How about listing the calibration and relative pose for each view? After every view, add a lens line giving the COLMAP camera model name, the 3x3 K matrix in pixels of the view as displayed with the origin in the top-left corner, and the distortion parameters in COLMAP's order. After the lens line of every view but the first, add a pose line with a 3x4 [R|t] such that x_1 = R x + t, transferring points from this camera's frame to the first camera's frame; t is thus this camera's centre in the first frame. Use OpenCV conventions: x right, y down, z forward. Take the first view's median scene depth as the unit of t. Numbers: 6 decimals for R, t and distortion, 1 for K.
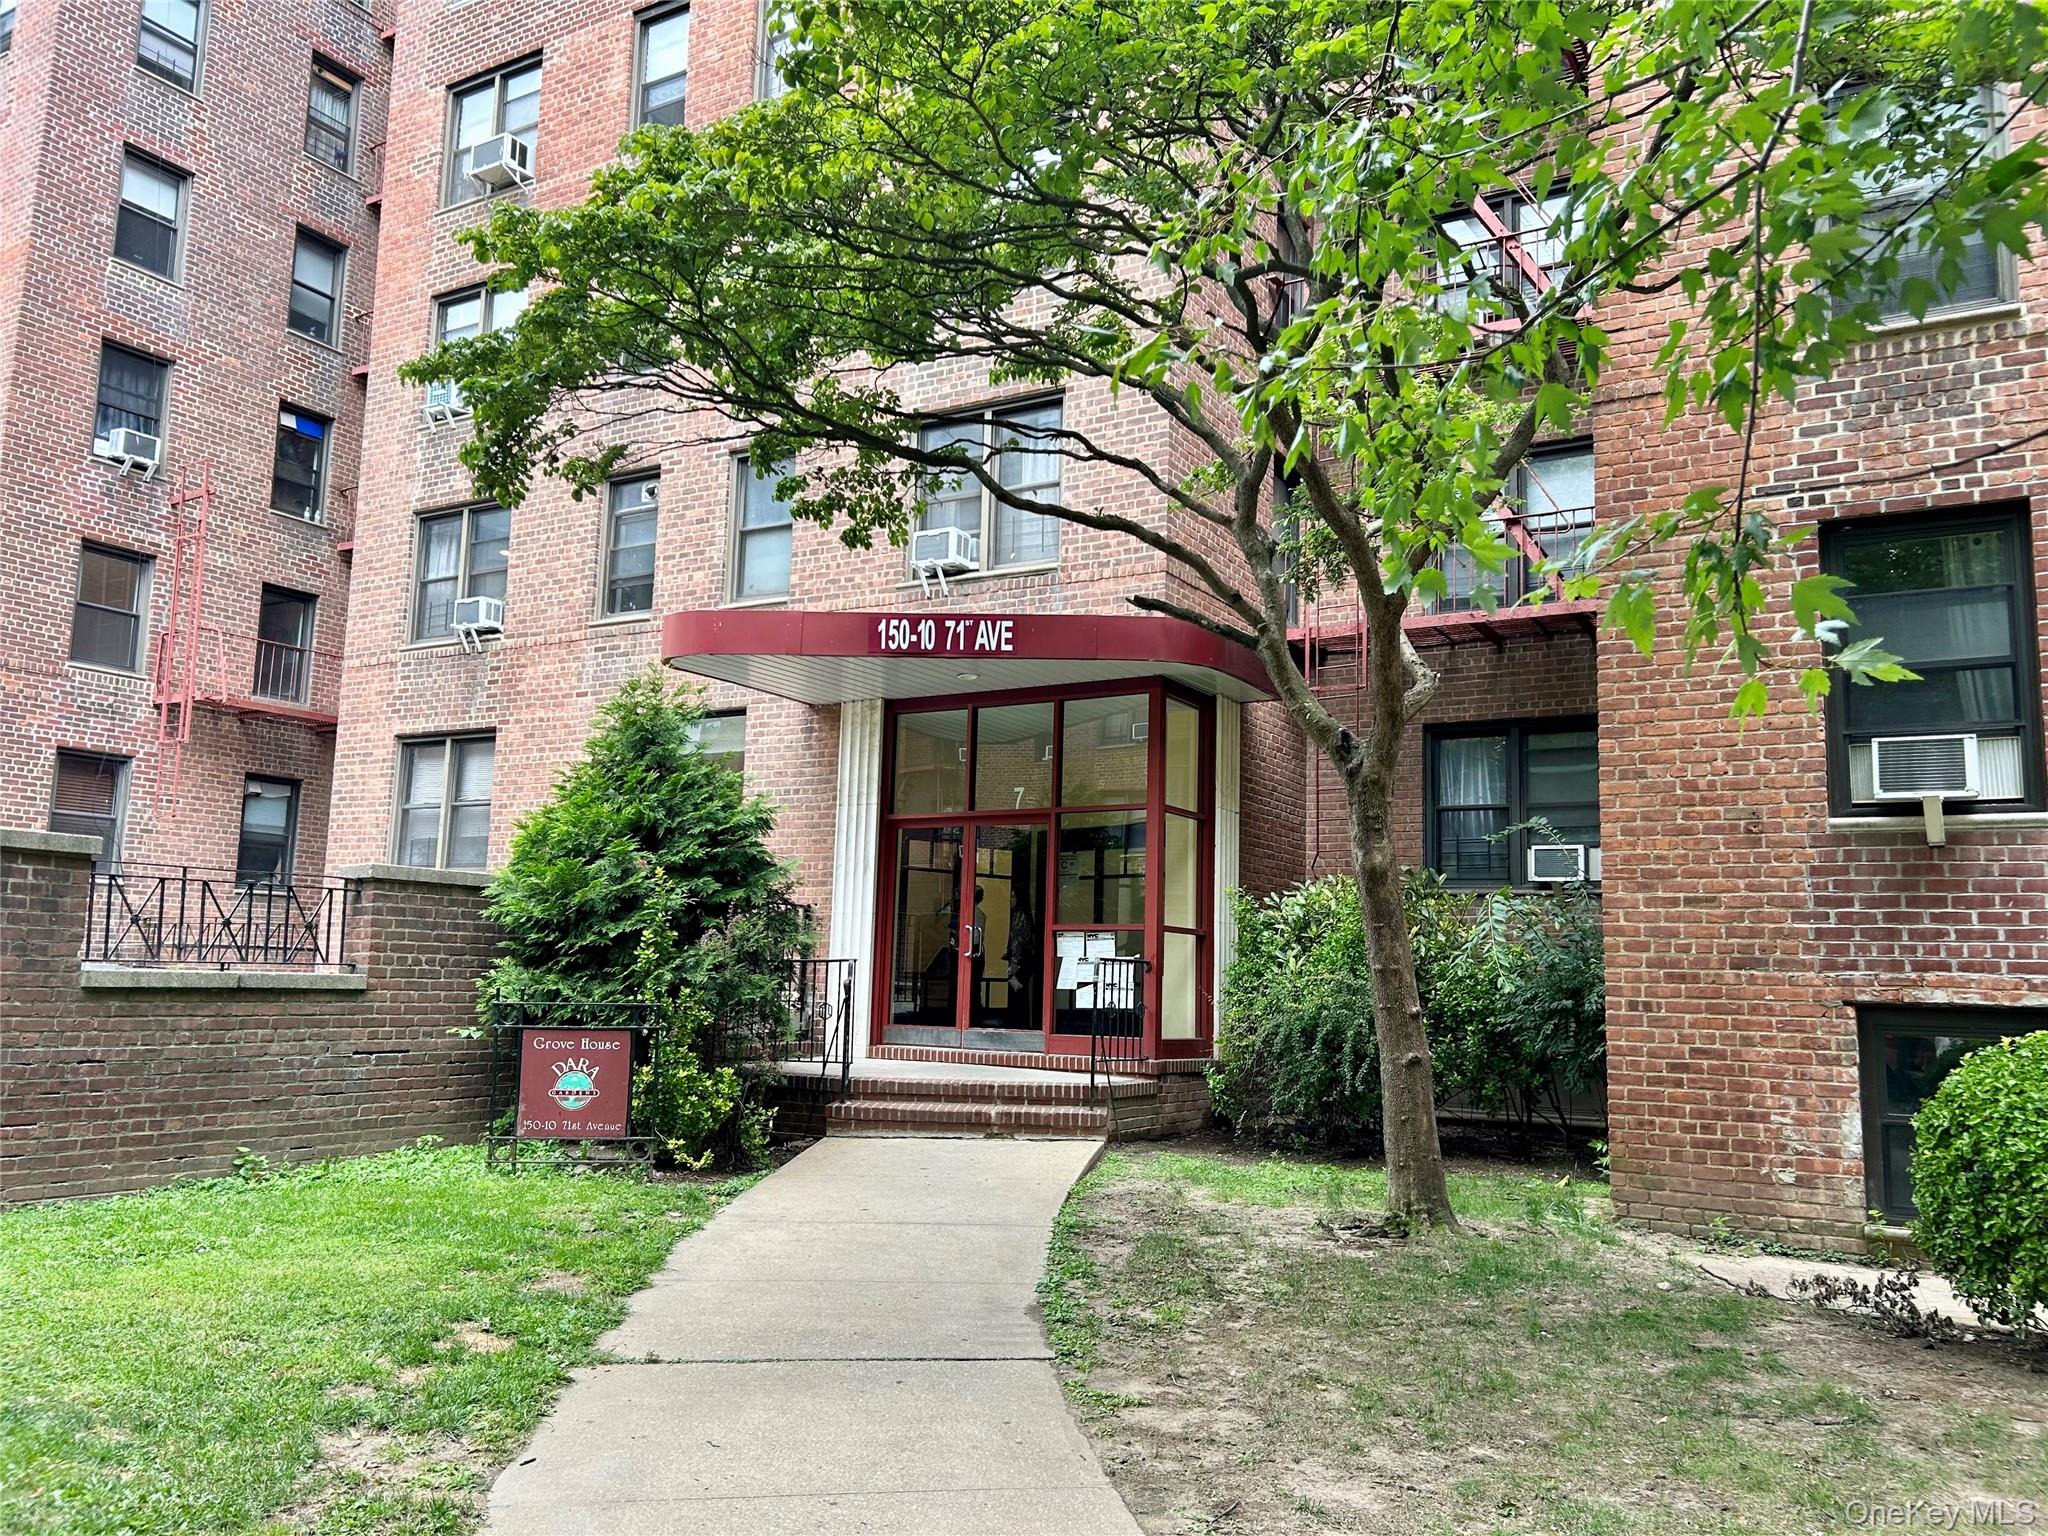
lens RADIAL K [[1539.1, 0, 1016.9], [0, 1539.1, 775.4], [0, 0, 1]] dist [0.039836, -0.030169]
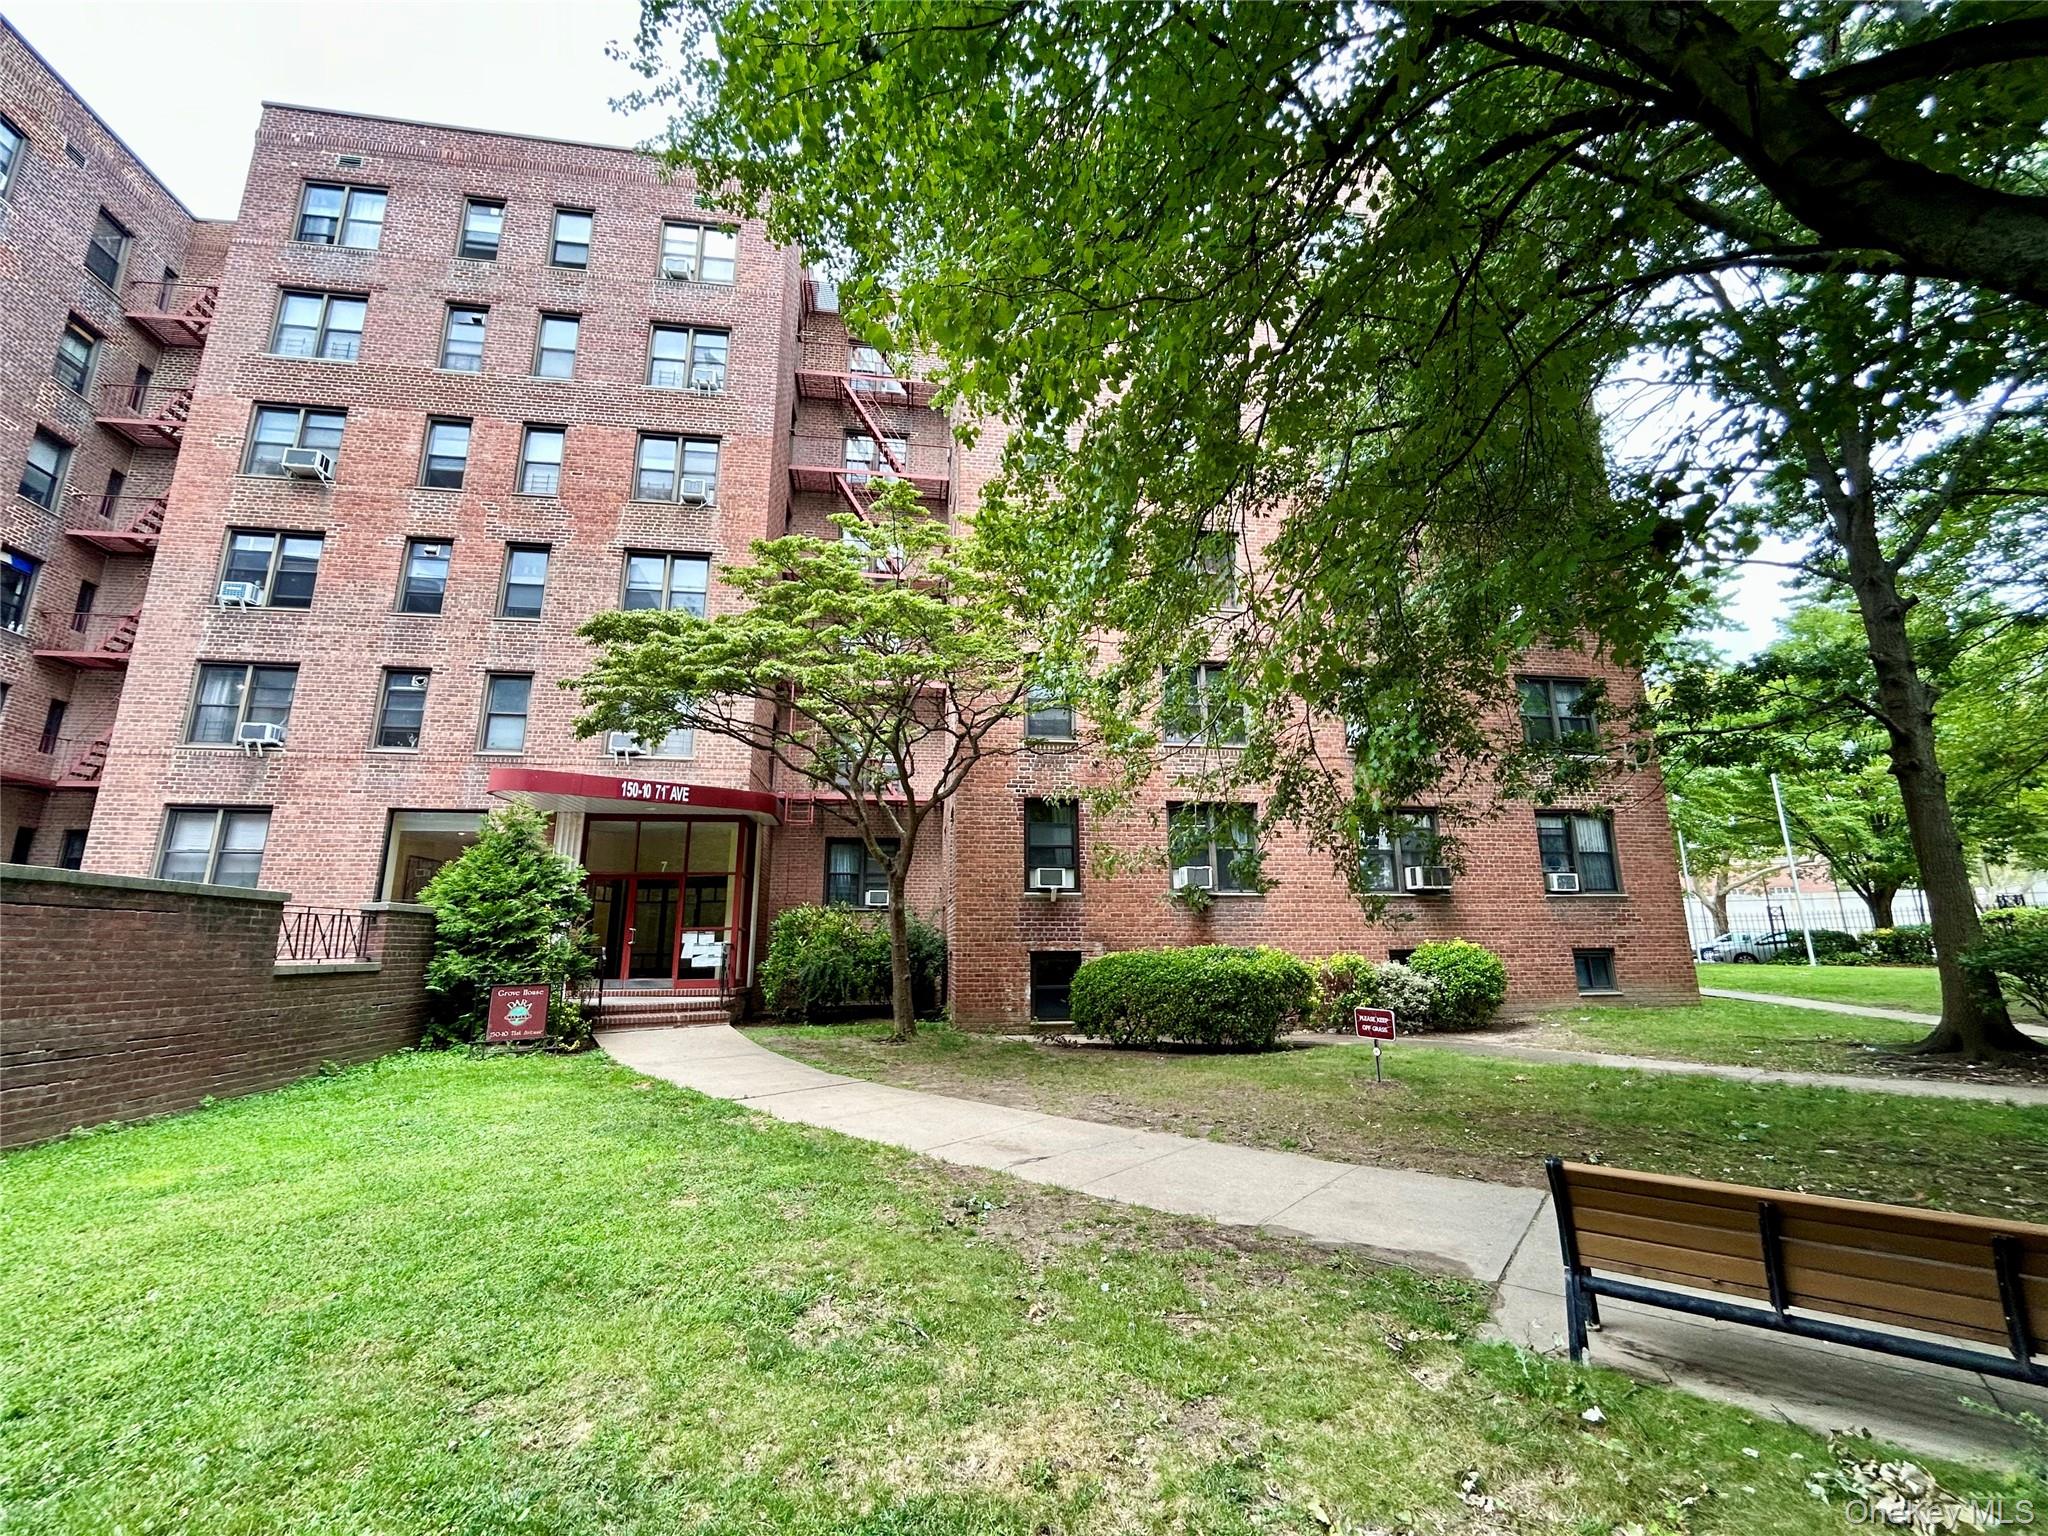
lens RADIAL K [[827.7, 0, 1010.1], [0, 827.7, 759.4], [0, 0, 1]] dist [0.001440, -0.000233]
pose [[0.791724, 0.107514, 0.601343, -0.298959], [-0.053688, 0.992828, -0.106822, -0.033232], [-0.608515, 0.052289, 0.791818, -0.182320]]
